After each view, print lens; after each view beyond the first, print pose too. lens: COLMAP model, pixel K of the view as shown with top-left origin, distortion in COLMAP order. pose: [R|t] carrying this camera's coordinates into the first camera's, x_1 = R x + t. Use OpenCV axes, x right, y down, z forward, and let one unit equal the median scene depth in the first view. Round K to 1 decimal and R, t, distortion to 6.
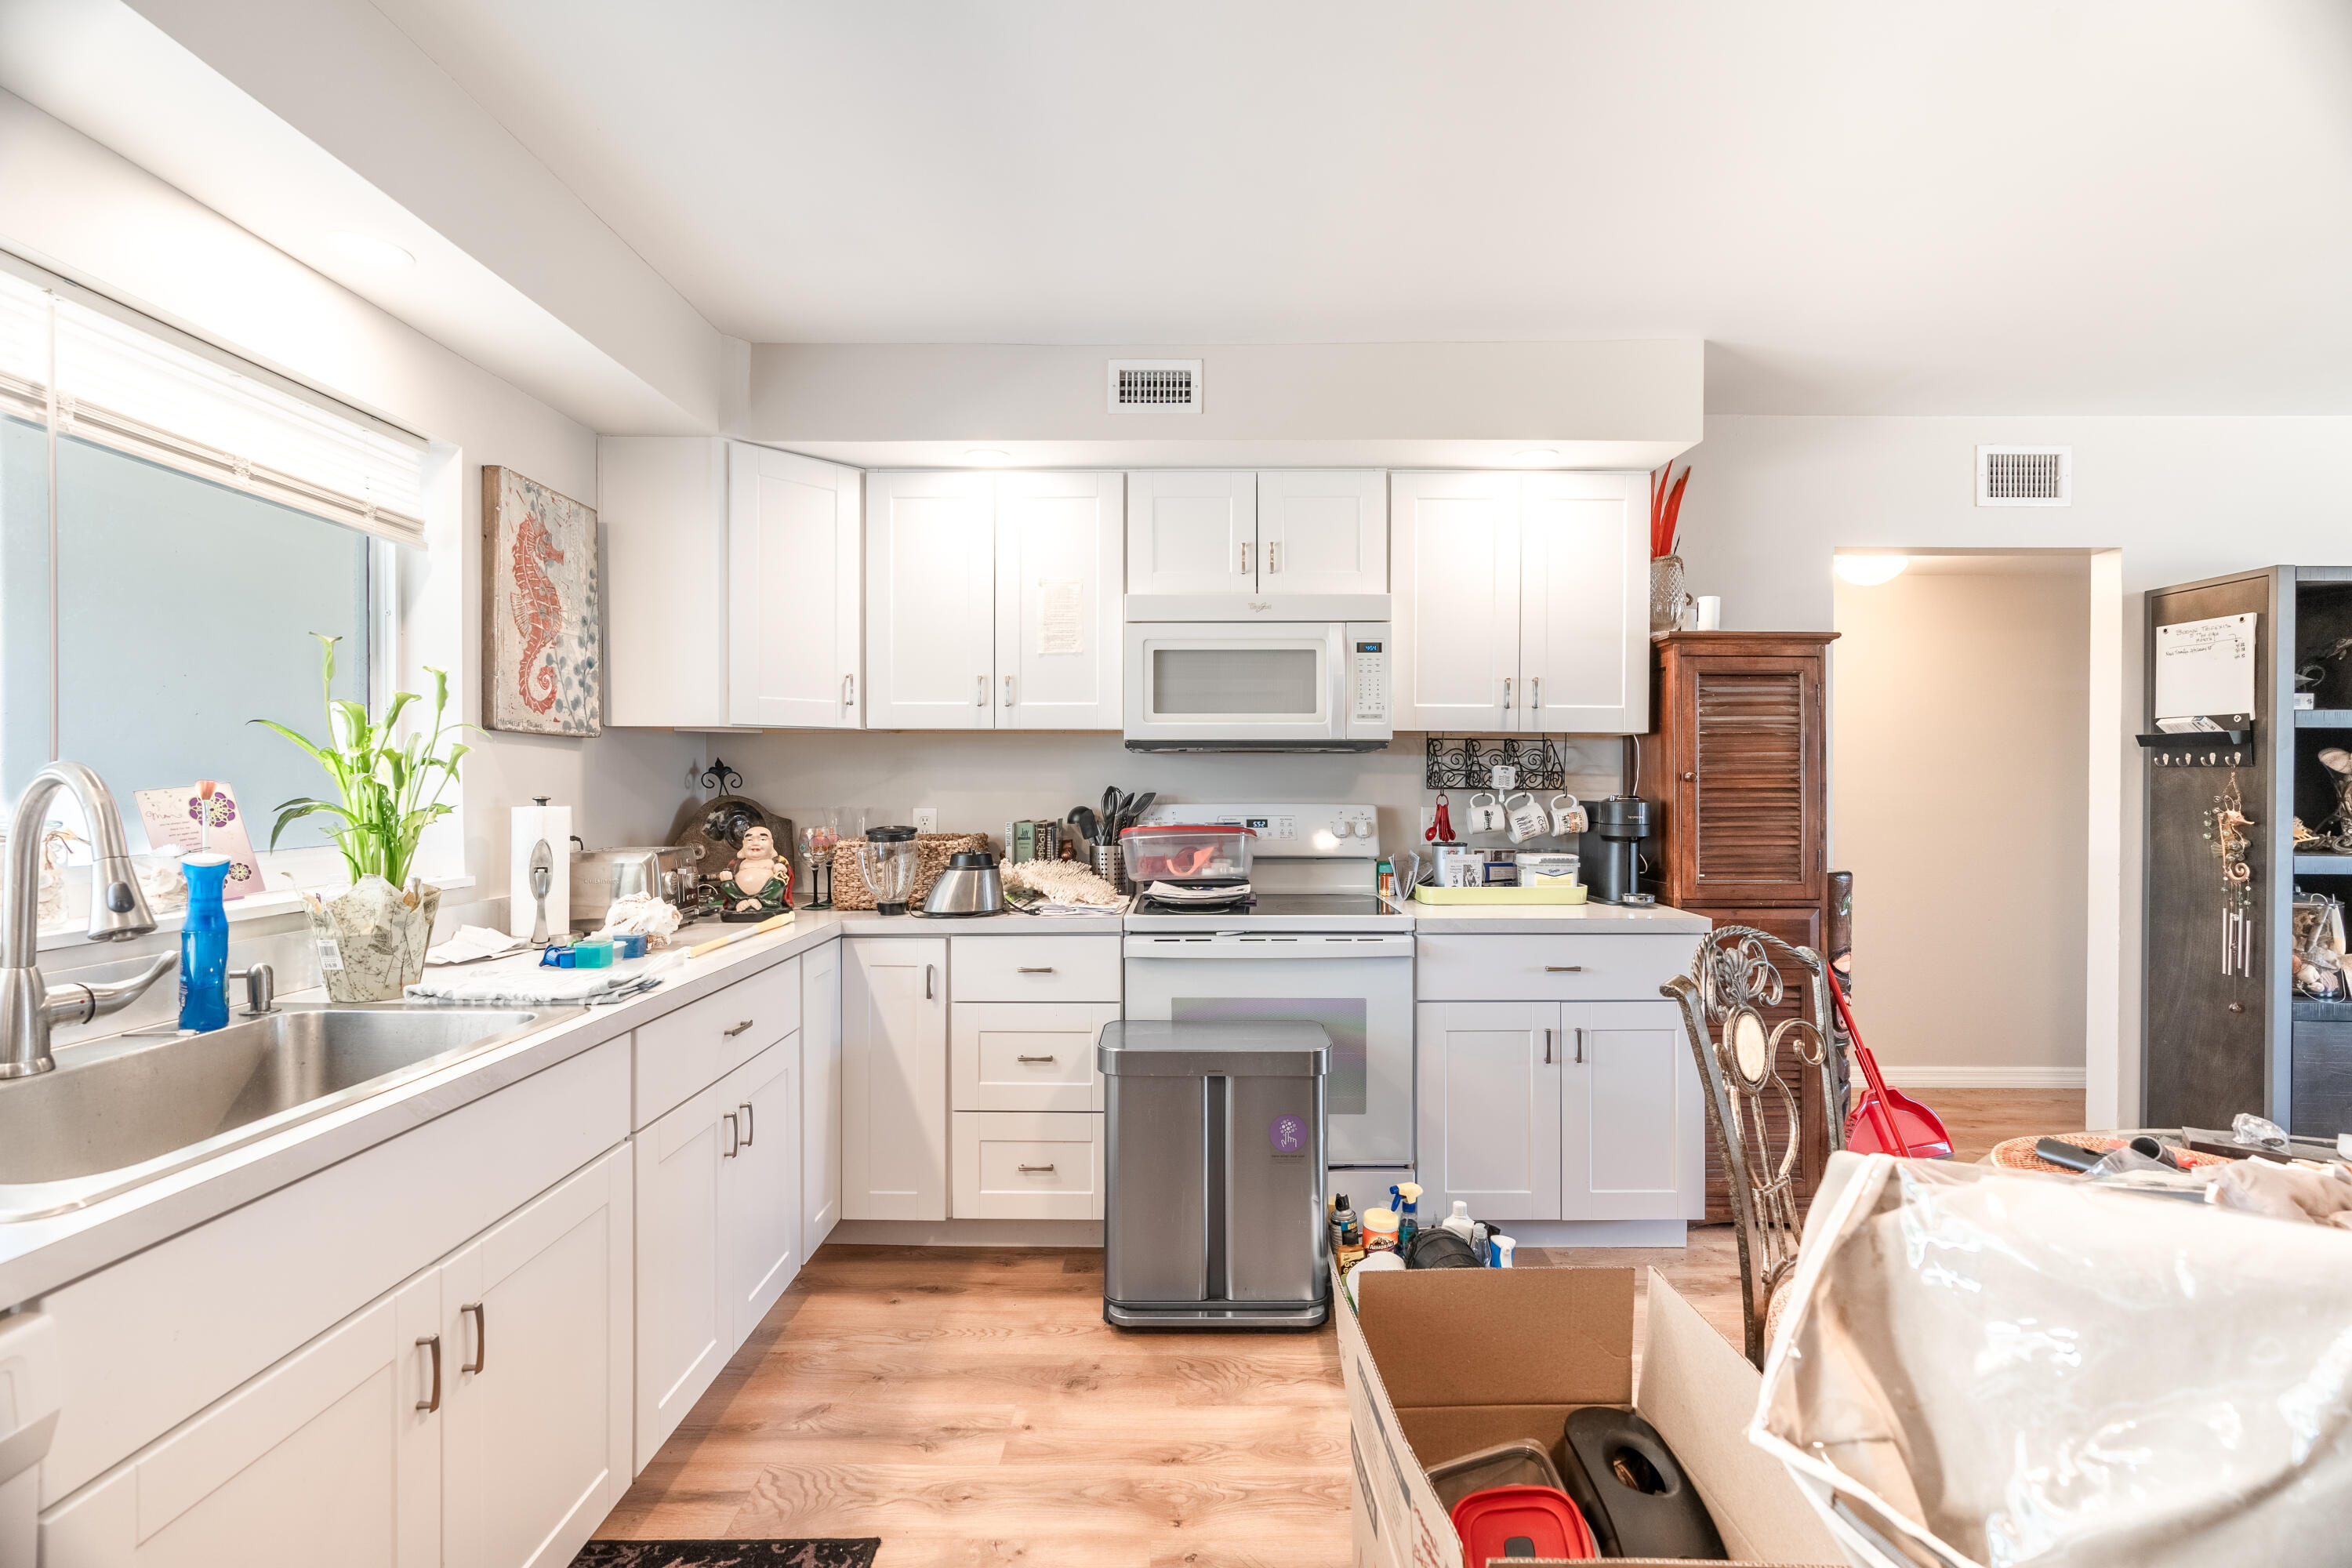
lens RADIAL K [[1061.2, 0, 1171.2], [0, 1061.2, 784.7], [0, 0, 1]] dist [-0.004373, 0.000634]
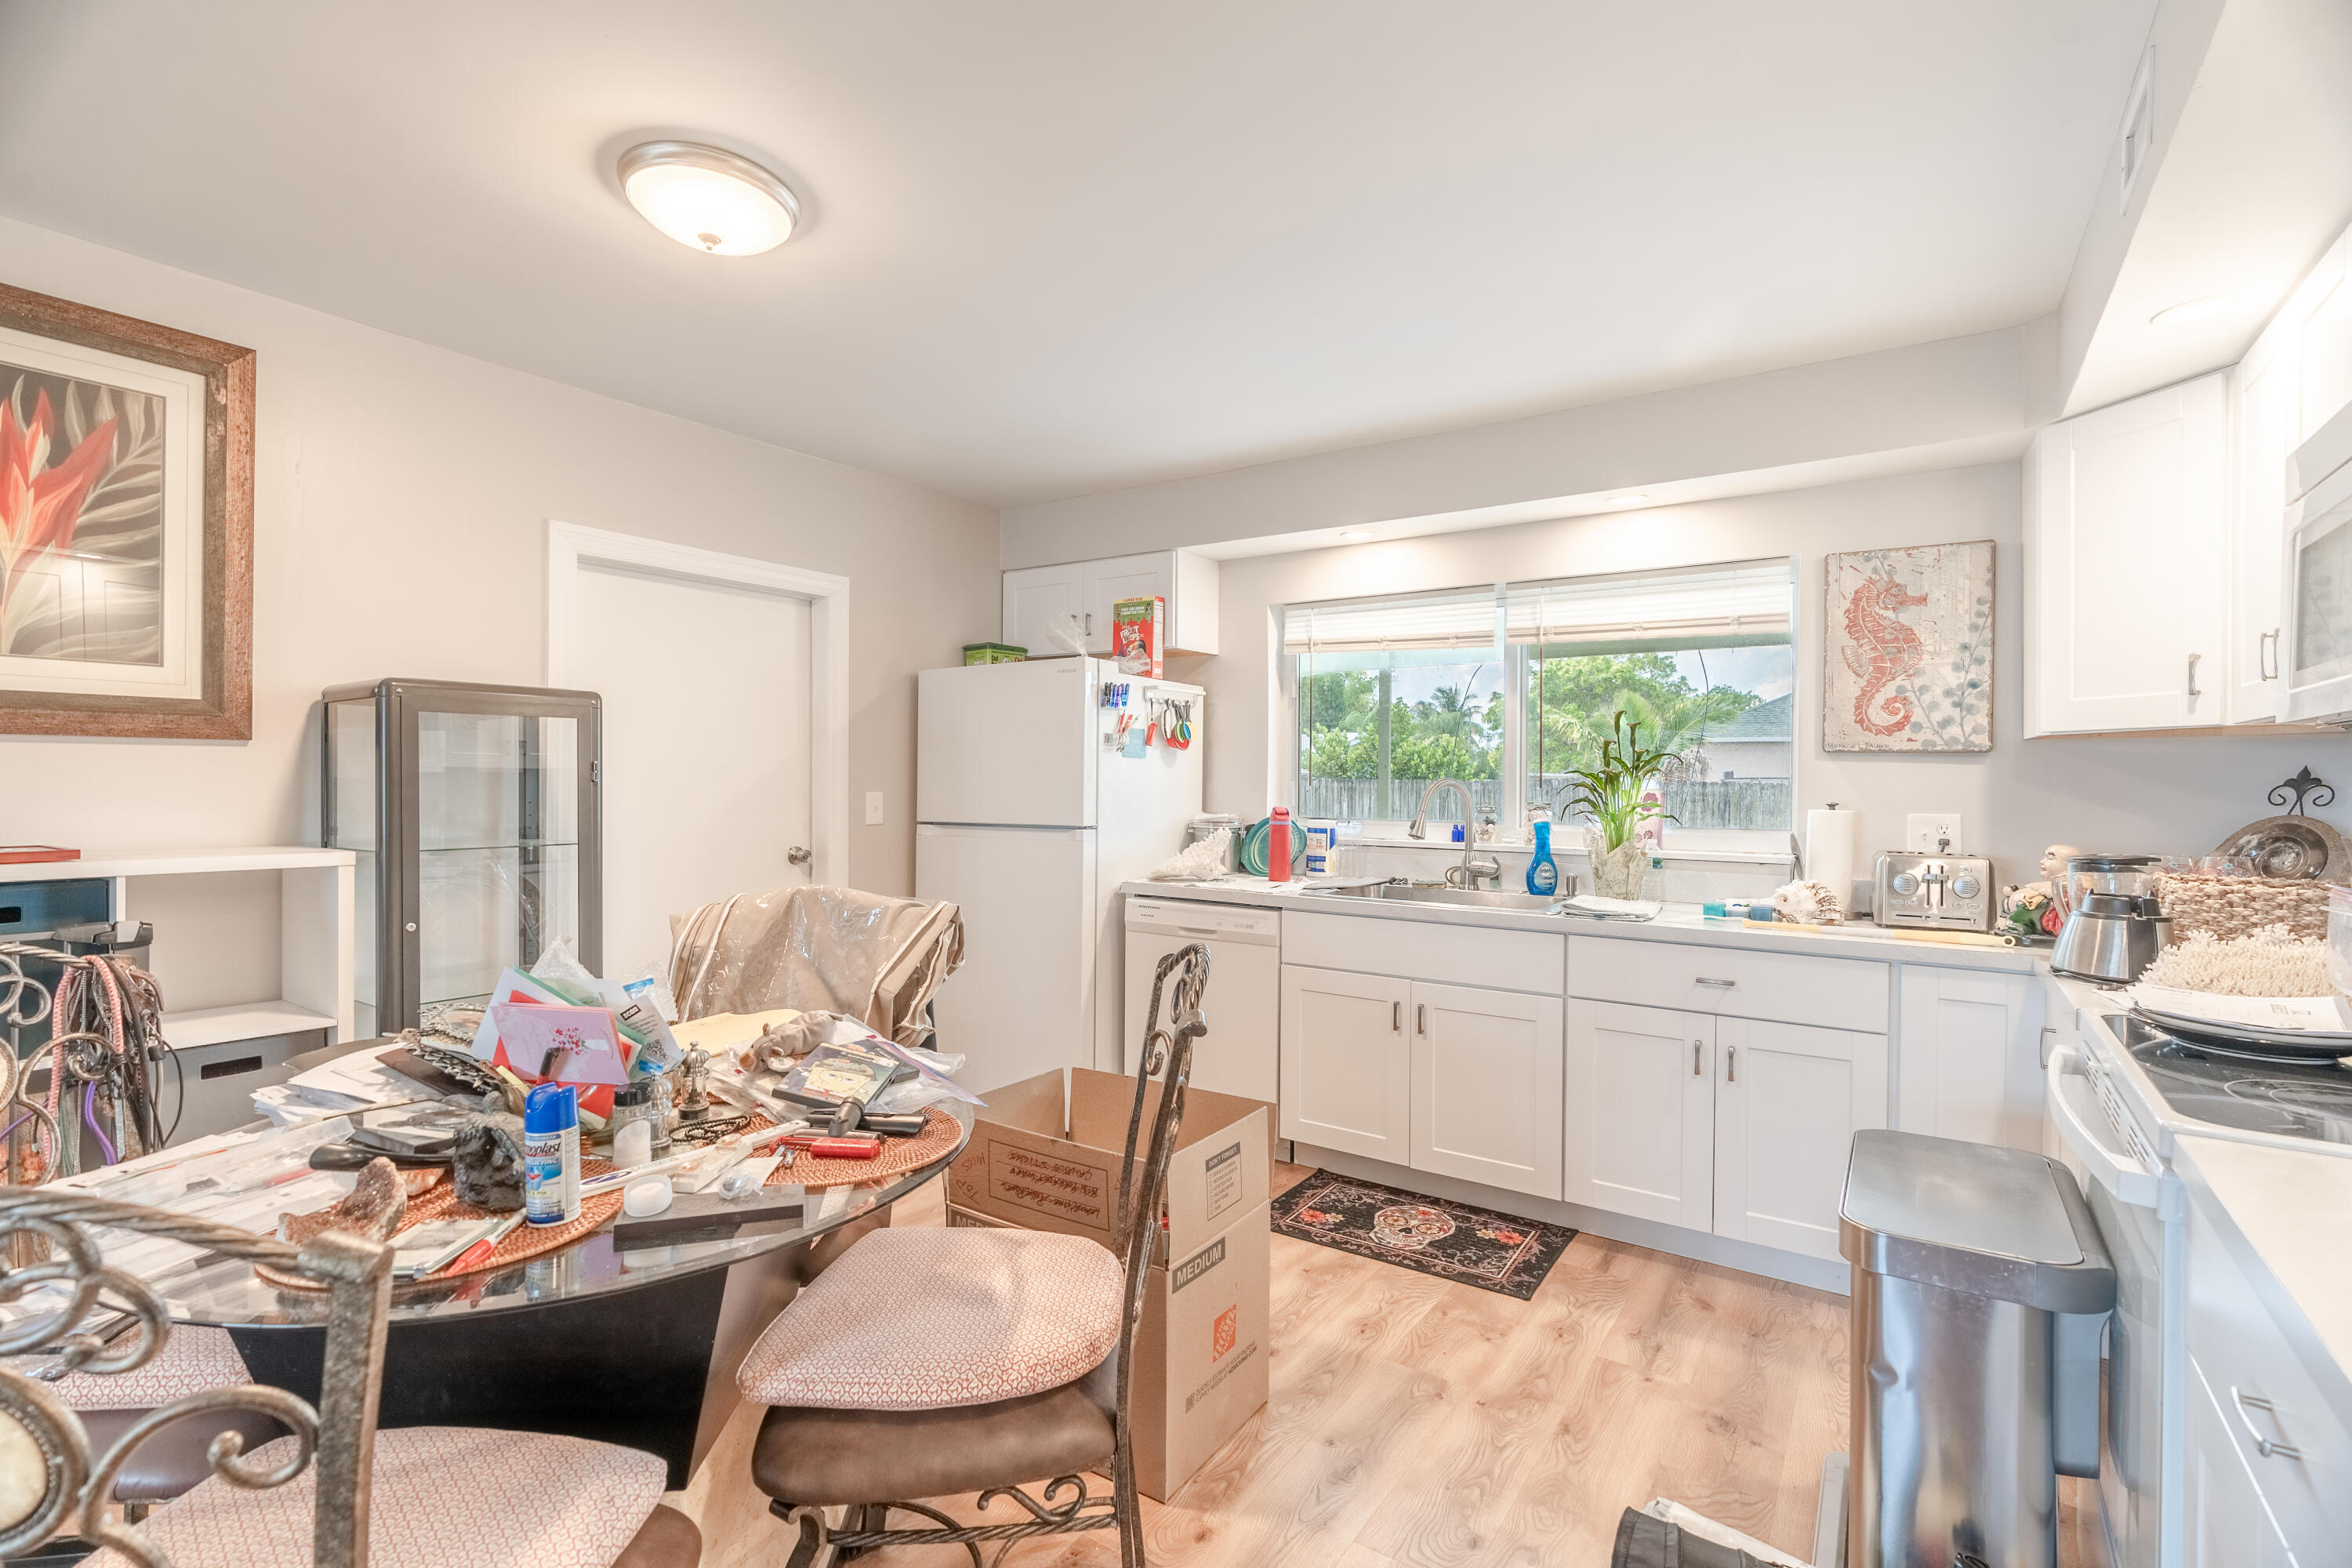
lens RADIAL K [[1061.2, 0, 1171.2], [0, 1061.2, 784.7], [0, 0, 1]] dist [-0.004373, 0.000634]
pose [[-0.562224, -0.002949, -0.826980, 0.790055], [-0.015646, 0.999853, 0.007072, -0.005889], [0.826837, 0.016914, -0.562187, 0.902473]]
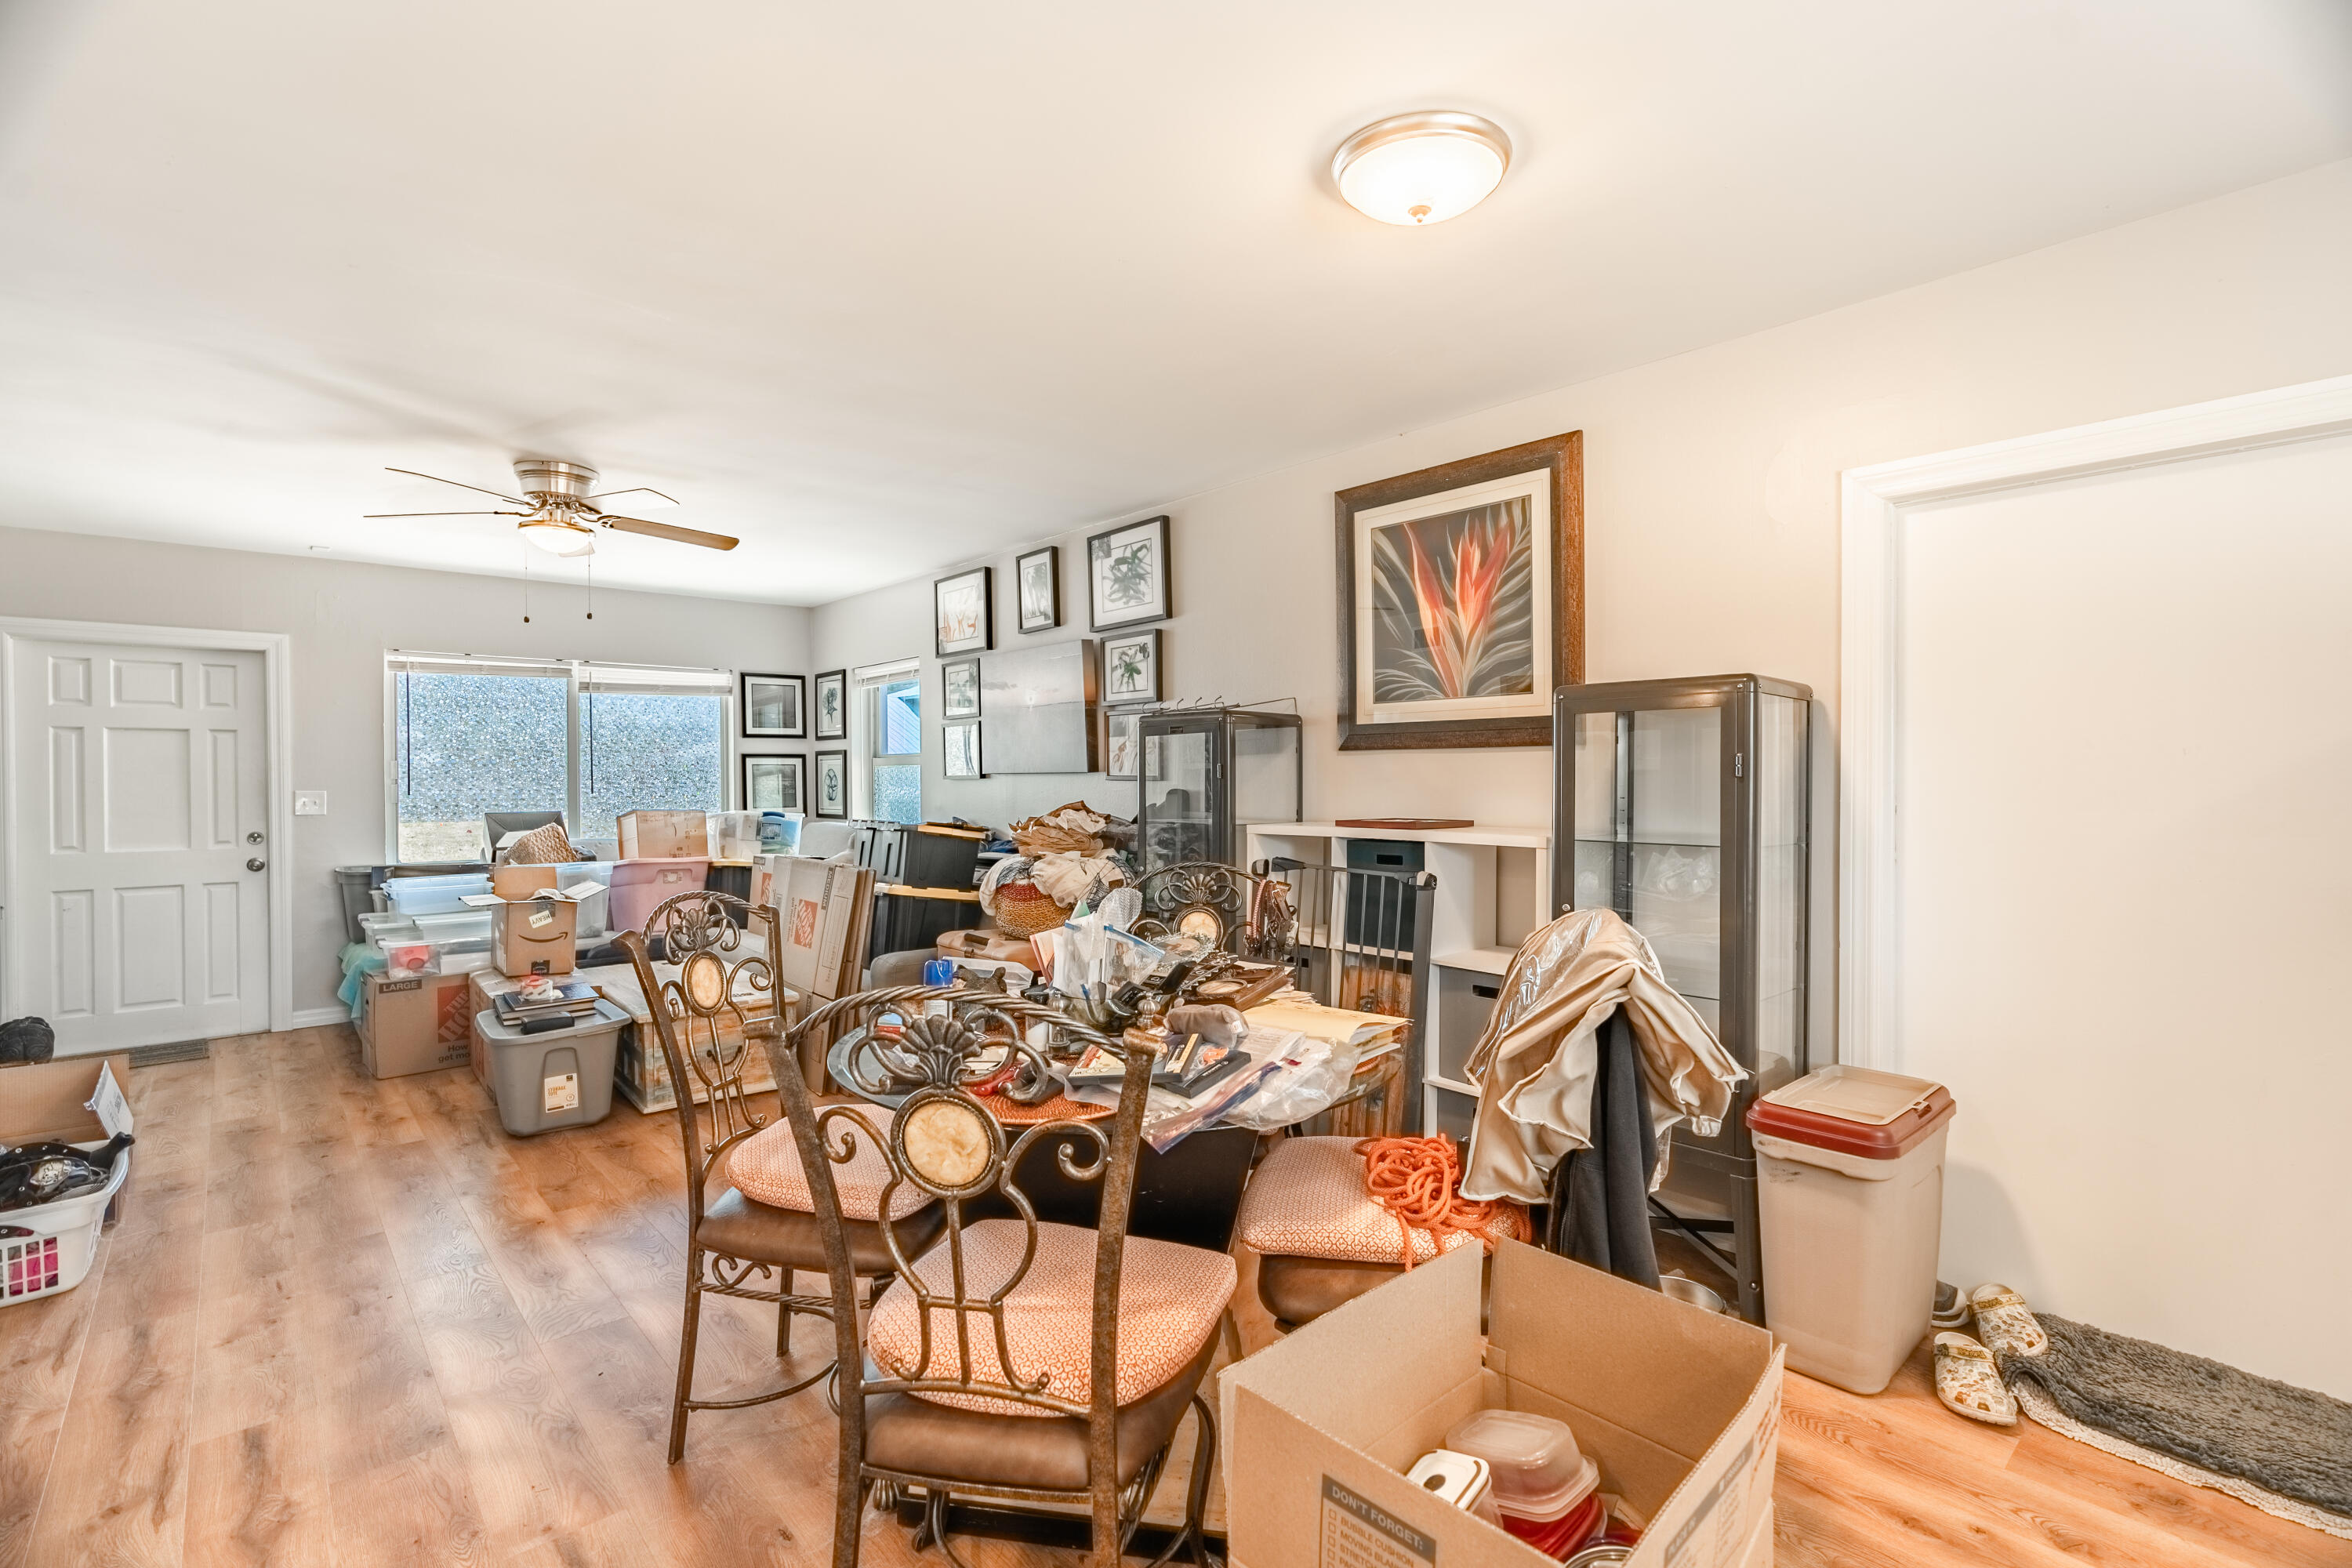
lens RADIAL K [[1077.5, 0, 1170.8], [0, 1077.5, 780.7], [0, 0, 1]] dist [0.001019, 0.001377]
pose [[-0.663886, -0.004967, 0.747818, -0.091388], [0.005945, 0.999911, 0.011918, -0.003449], [-0.747810, 0.012358, -0.663797, 0.822987]]
